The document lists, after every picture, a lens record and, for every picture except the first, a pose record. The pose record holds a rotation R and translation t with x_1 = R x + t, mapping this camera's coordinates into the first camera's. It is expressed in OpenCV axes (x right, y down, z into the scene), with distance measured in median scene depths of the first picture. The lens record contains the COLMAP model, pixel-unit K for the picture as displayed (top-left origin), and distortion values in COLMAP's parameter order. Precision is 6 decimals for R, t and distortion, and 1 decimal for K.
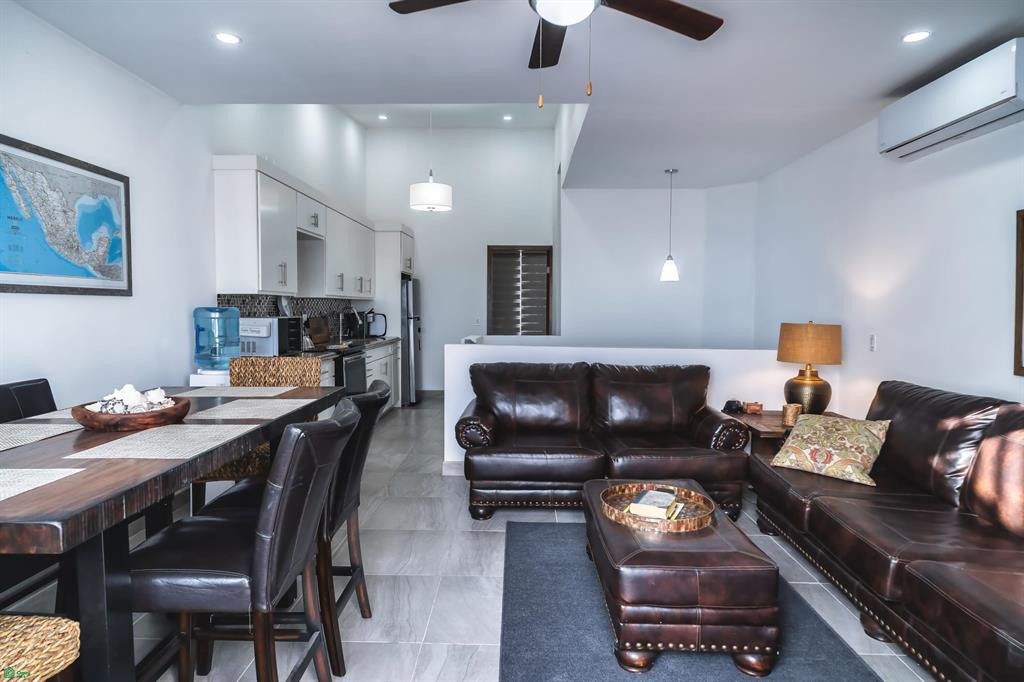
lens RADIAL K [[625.1, 0, 517.0], [0, 625.1, 328.4], [0, 0, 1]] dist [-0.004019, 0.004129]
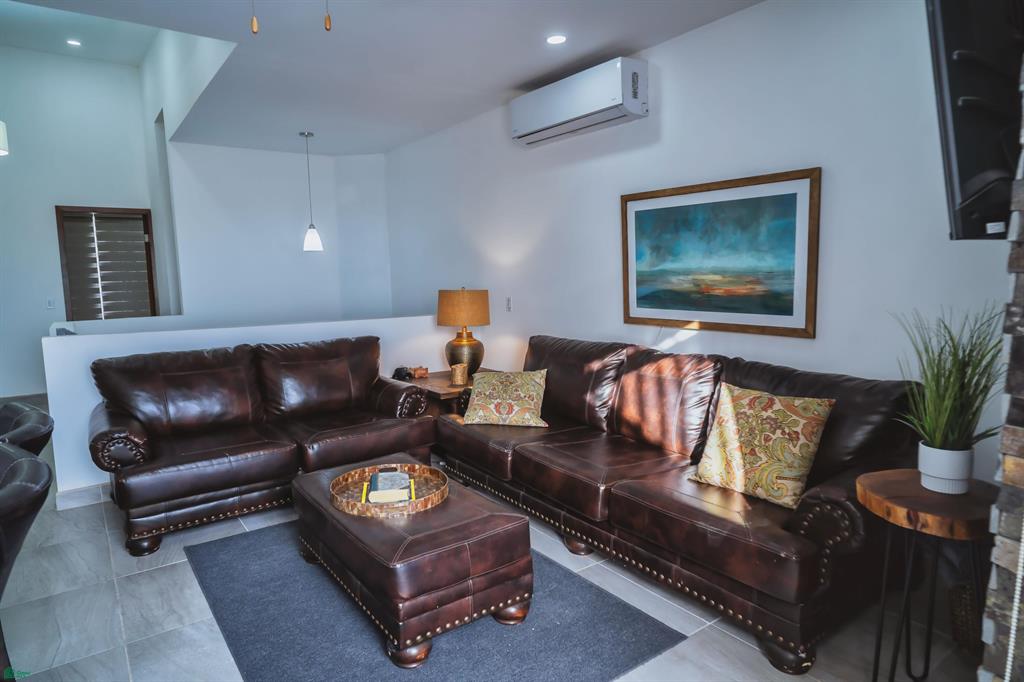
lens RADIAL K [[604.8, 0, 512.0], [0, 604.8, 328.0], [0, 0, 1]] dist [-0.004054, 0.000175]
pose [[0.798429, -0.079280, 0.596846, -0.130230], [0.047585, 0.996501, 0.068710, -0.012142], [-0.600205, -0.026459, 0.799408, 0.124243]]
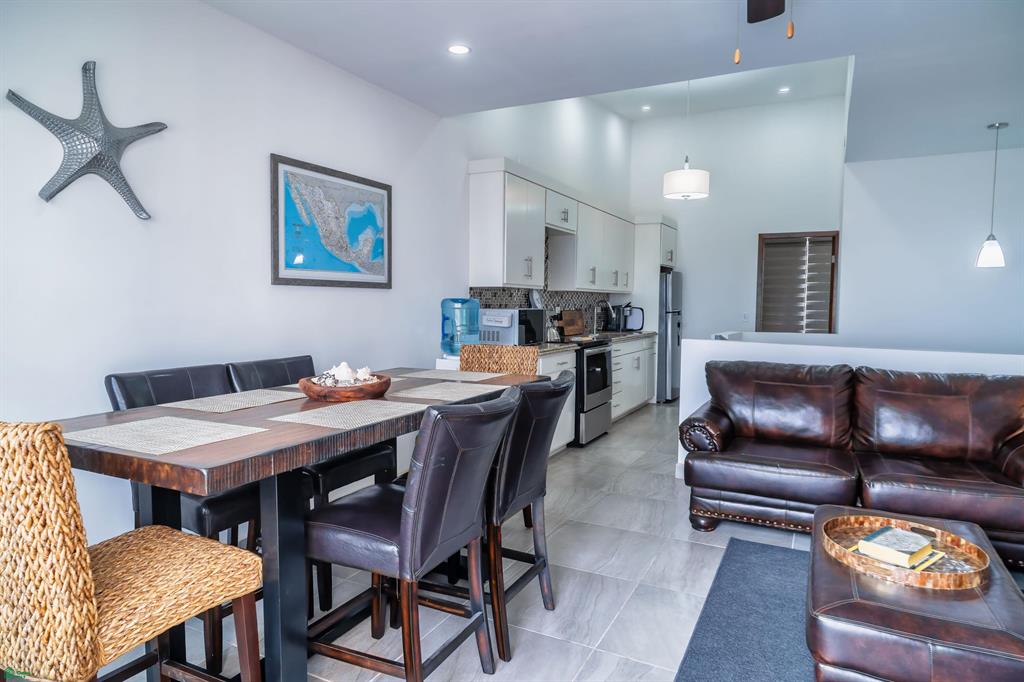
lens RADIAL K [[625.1, 0, 517.0], [0, 625.1, 328.4], [0, 0, 1]] dist [-0.004019, 0.004129]
pose [[0.896033, 0.021380, -0.443473, 0.106673], [-0.018657, 0.999771, 0.010502, 0.005667], [0.443596, -0.001136, 0.896226, 0.065377]]
